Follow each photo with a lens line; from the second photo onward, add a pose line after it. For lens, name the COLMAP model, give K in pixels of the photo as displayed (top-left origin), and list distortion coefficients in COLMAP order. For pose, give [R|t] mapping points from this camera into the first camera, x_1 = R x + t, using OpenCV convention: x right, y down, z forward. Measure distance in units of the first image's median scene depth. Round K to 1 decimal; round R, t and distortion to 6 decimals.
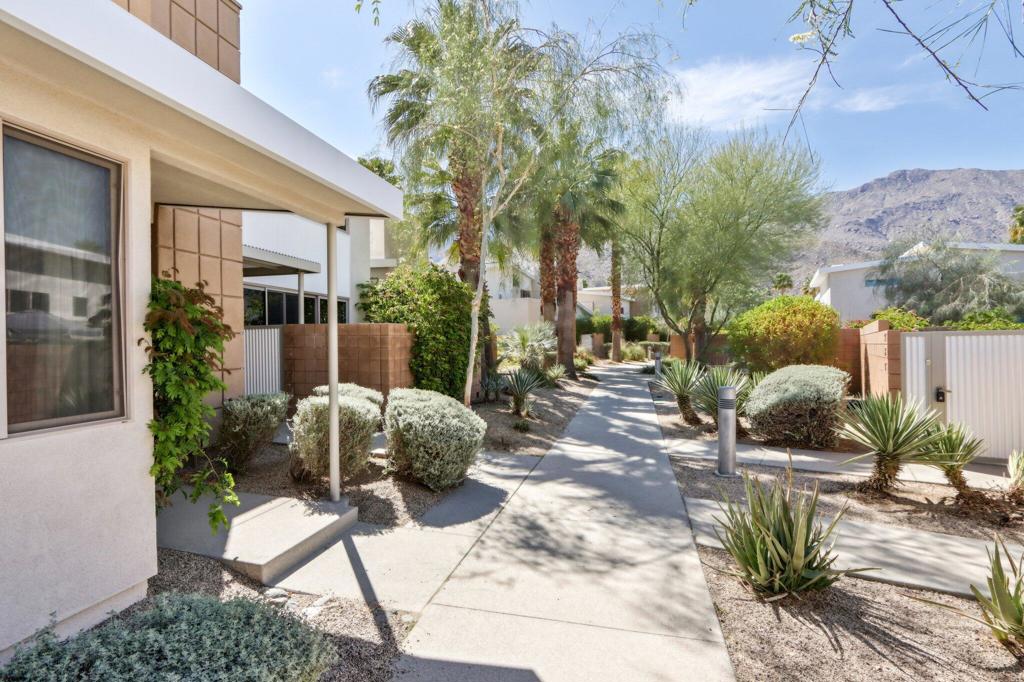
lens RADIAL K [[474.8, 0, 508.5], [0, 474.8, 342.6], [0, 0, 1]] dist [-0.000801, -0.000644]
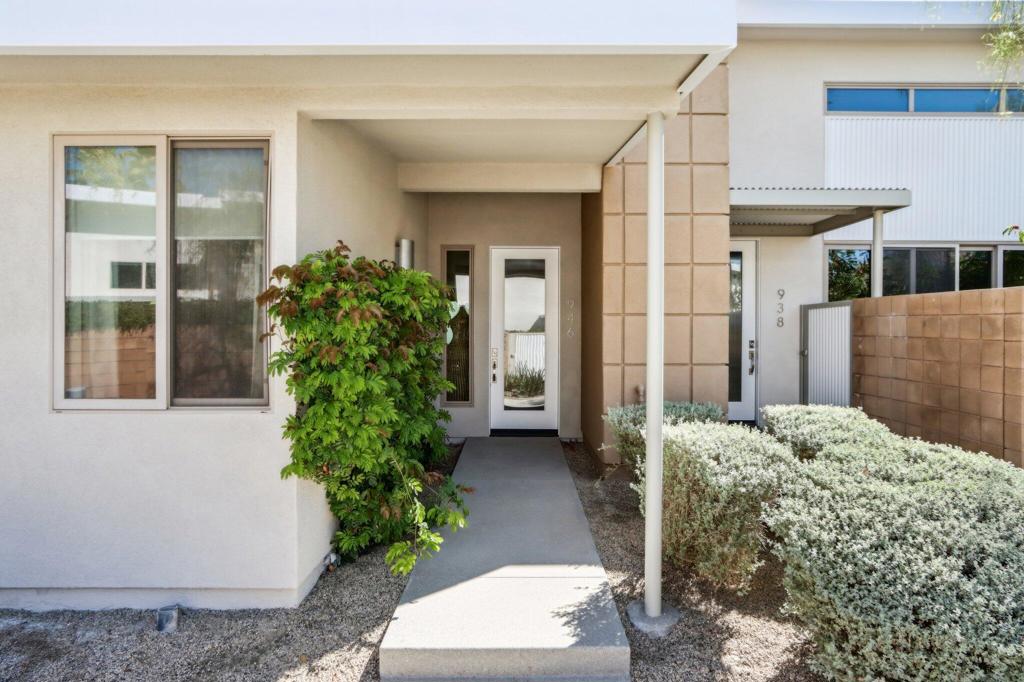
lens RADIAL K [[542.7, 0, 512.0], [0, 542.7, 335.3], [0, 0, 1]] dist [-0.002961, -0.000462]
pose [[0.248900, 0.020144, -0.968320, 0.186541], [-0.003629, 0.999796, 0.019866, -0.004922], [0.968522, -0.001431, 0.248922, 0.632045]]
